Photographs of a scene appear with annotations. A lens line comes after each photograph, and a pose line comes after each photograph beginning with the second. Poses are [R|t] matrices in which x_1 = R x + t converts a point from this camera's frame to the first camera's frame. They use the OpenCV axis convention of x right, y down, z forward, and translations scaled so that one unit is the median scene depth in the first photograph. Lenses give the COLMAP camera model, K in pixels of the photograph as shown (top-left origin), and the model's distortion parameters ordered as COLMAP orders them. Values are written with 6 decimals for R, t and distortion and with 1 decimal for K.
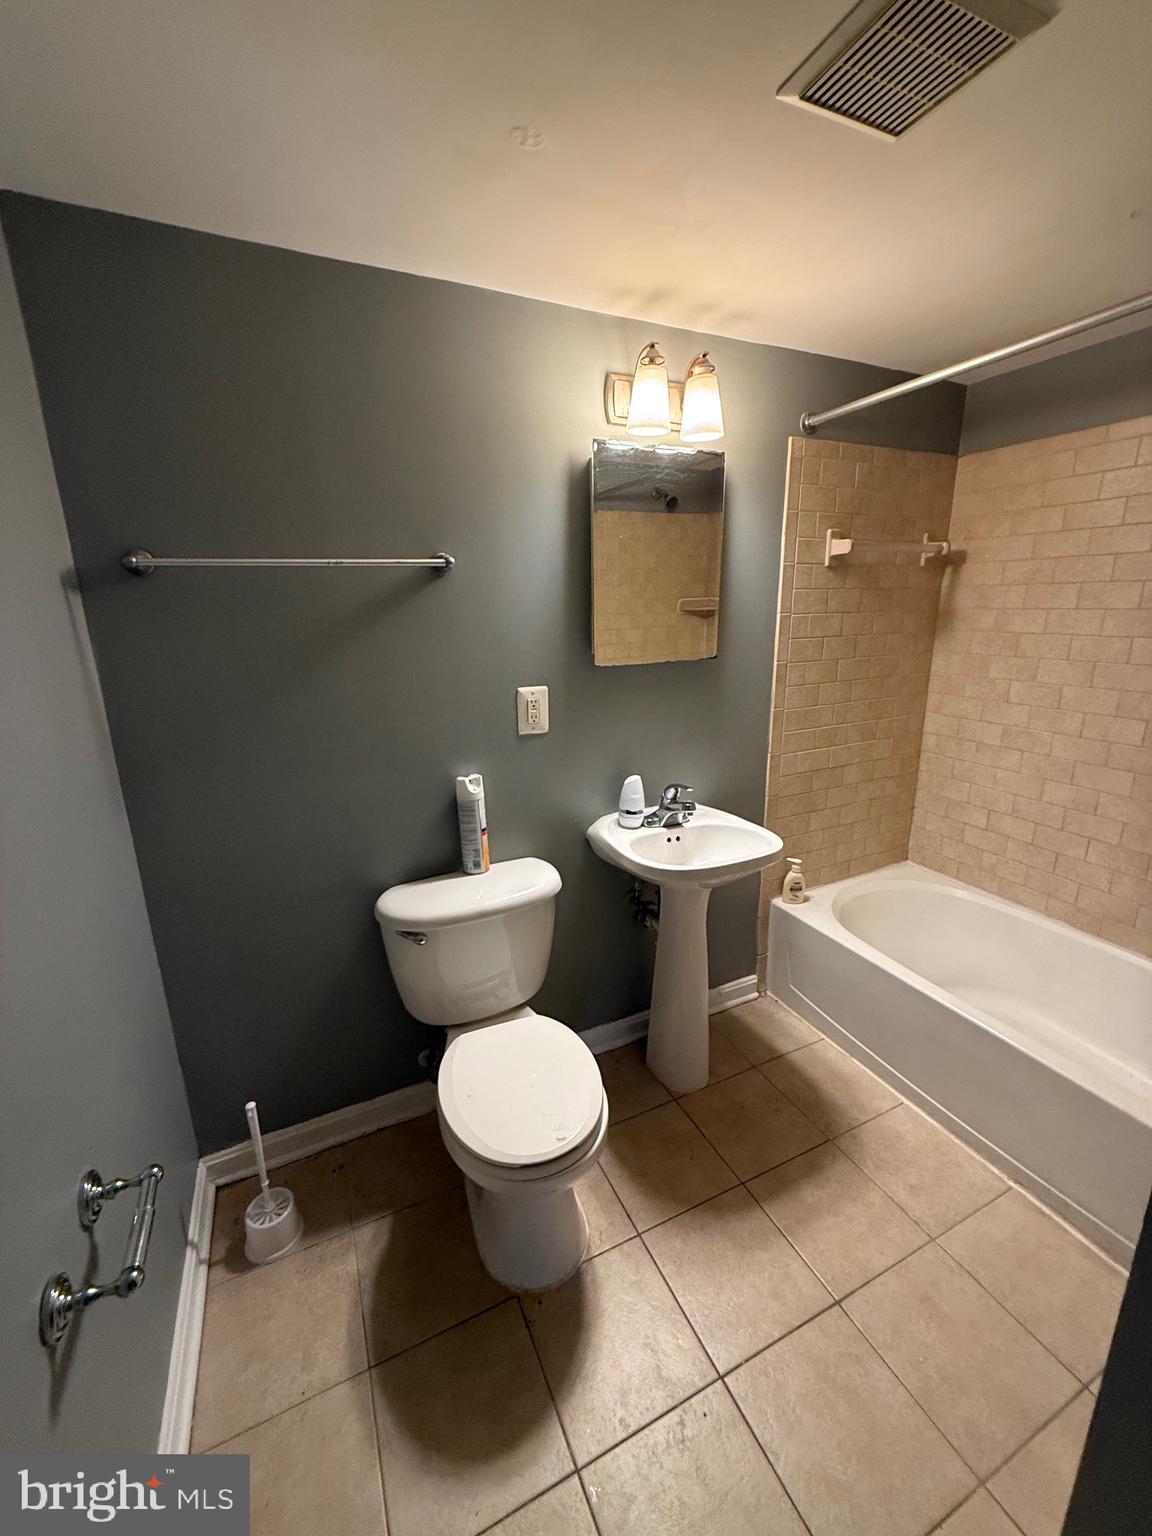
lens RADIAL K [[610.2, 0, 575.9], [0, 610.2, 766.0], [0, 0, 1]] dist [0.000080, 0.000012]
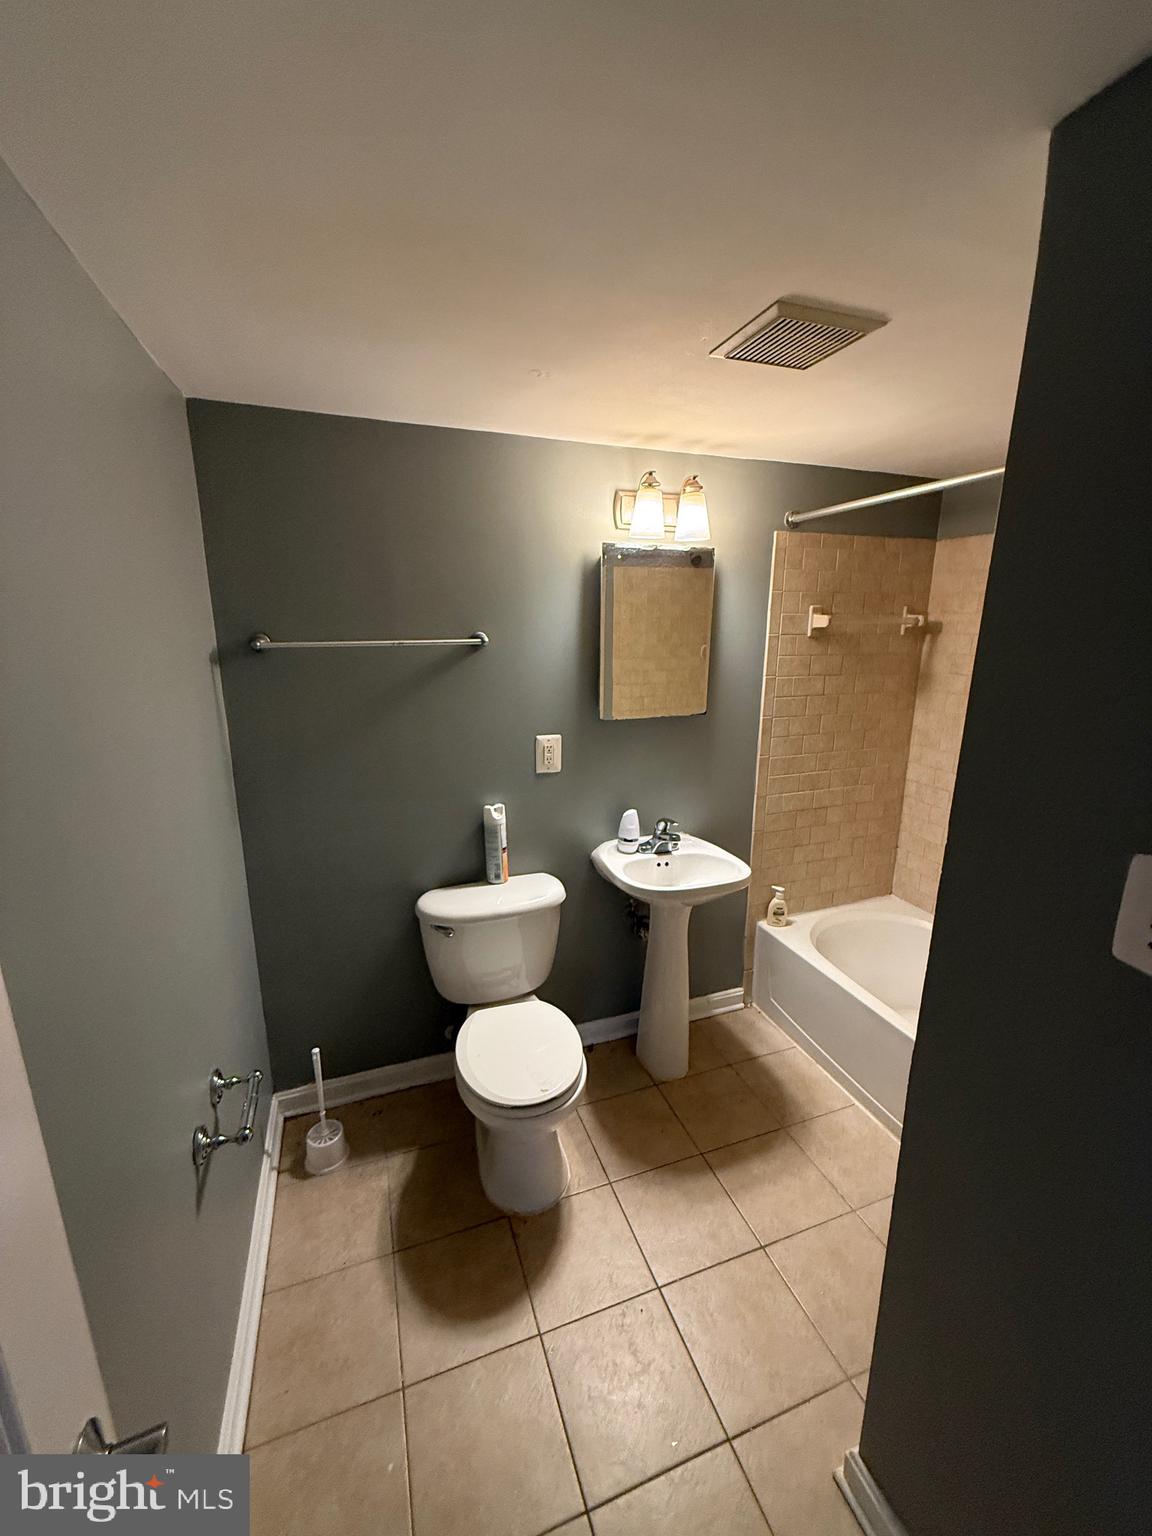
lens RADIAL K [[610.2, 0, 575.8], [0, 610.2, 766.5], [0, 0, 1]] dist [0.000080, 0.000012]
pose [[0.995626, 0.040946, -0.083982, 0.095373], [-0.043001, 0.998815, -0.022801, -0.042431], [0.082949, 0.026313, 0.996206, -0.241331]]
